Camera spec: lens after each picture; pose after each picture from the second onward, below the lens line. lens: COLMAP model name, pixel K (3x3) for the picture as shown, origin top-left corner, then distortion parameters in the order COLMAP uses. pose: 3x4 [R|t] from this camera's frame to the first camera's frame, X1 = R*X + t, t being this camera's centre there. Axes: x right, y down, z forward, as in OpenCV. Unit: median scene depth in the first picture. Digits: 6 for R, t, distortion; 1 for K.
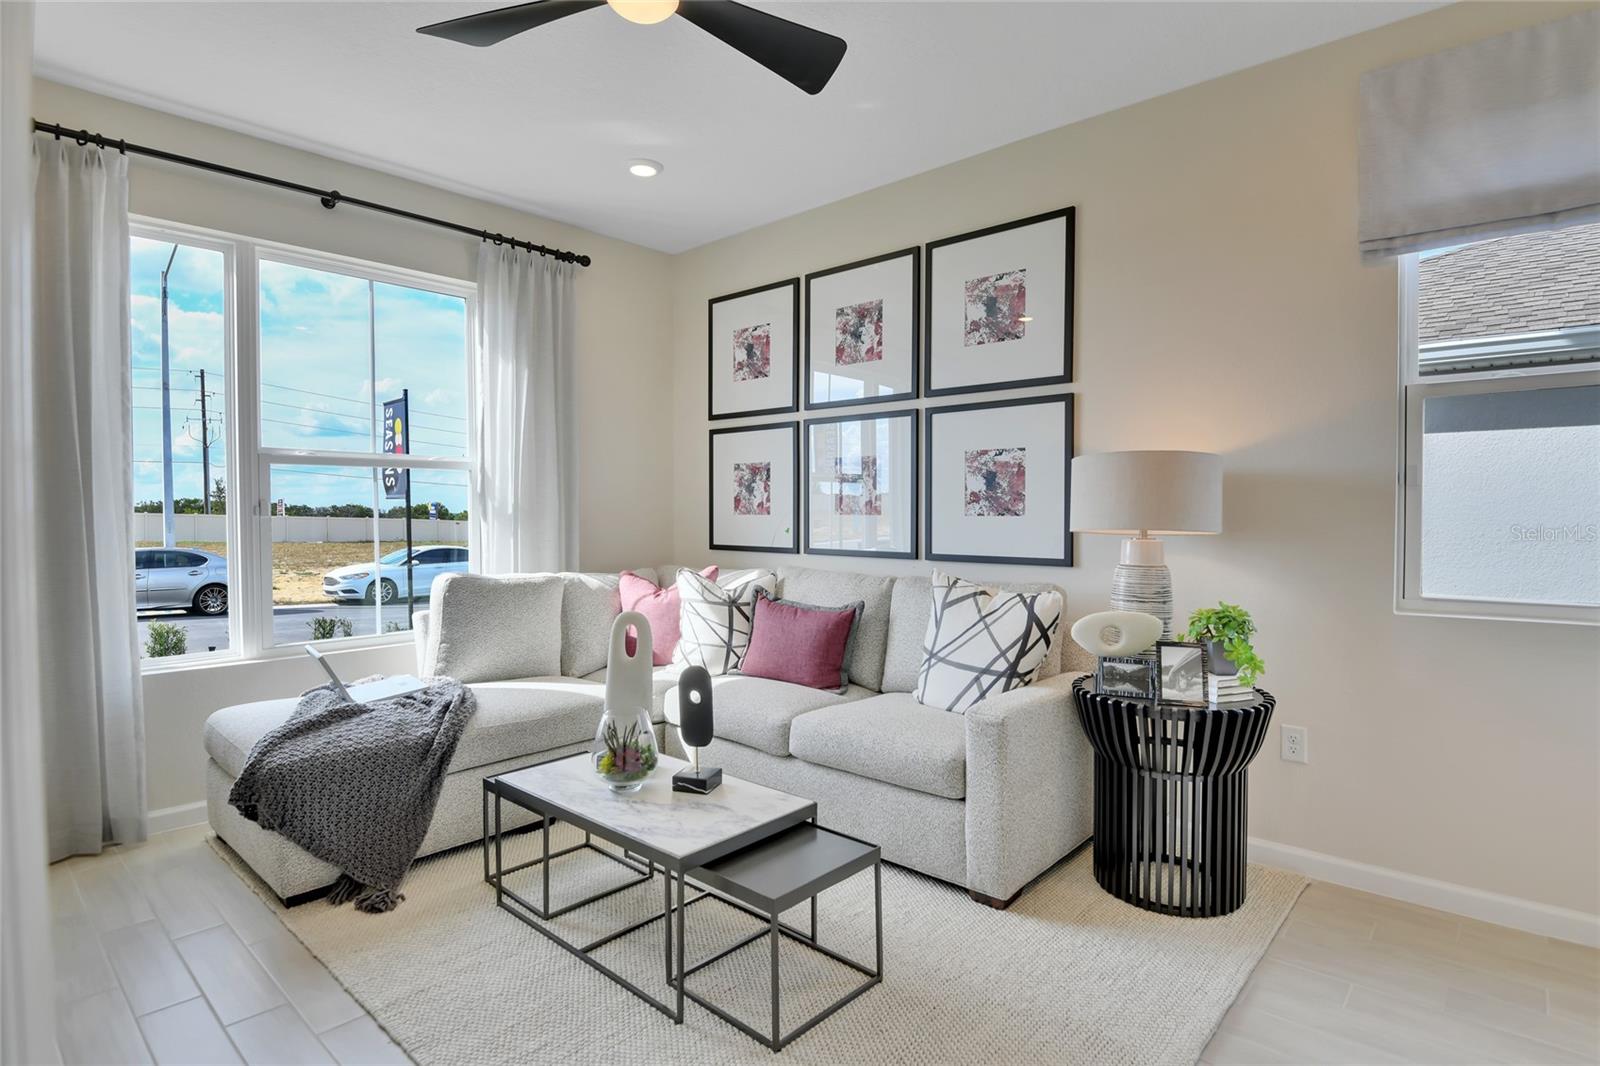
lens RADIAL K [[824.6, 0, 800.0], [0, 824.6, 533.0], [0, 0, 1]] dist [0.028799, 0.000103]
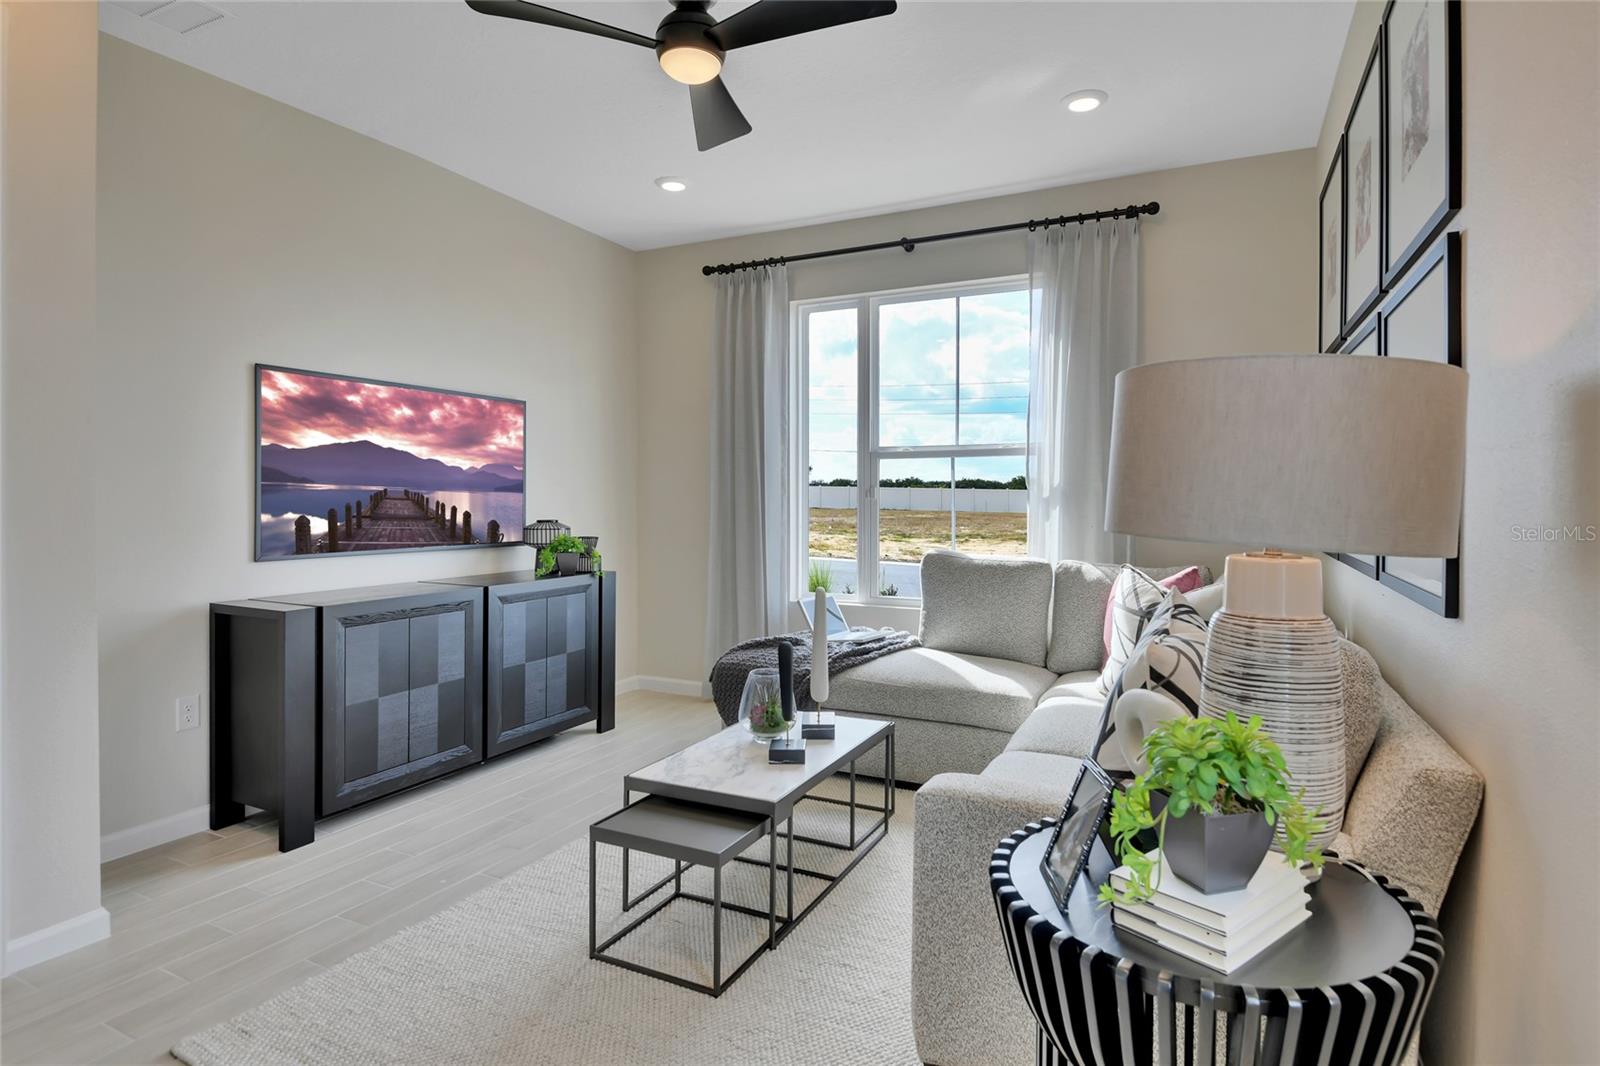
lens RADIAL K [[858.7, 0, 800.7], [0, 858.7, 498.3], [0, 0, 1]] dist [0.001968, 0.000519]
pose [[0.274090, 0.007930, -0.961671, 0.645781], [-0.032946, 0.999456, -0.001149, -0.011333], [0.961140, 0.031998, 0.274202, 0.507422]]
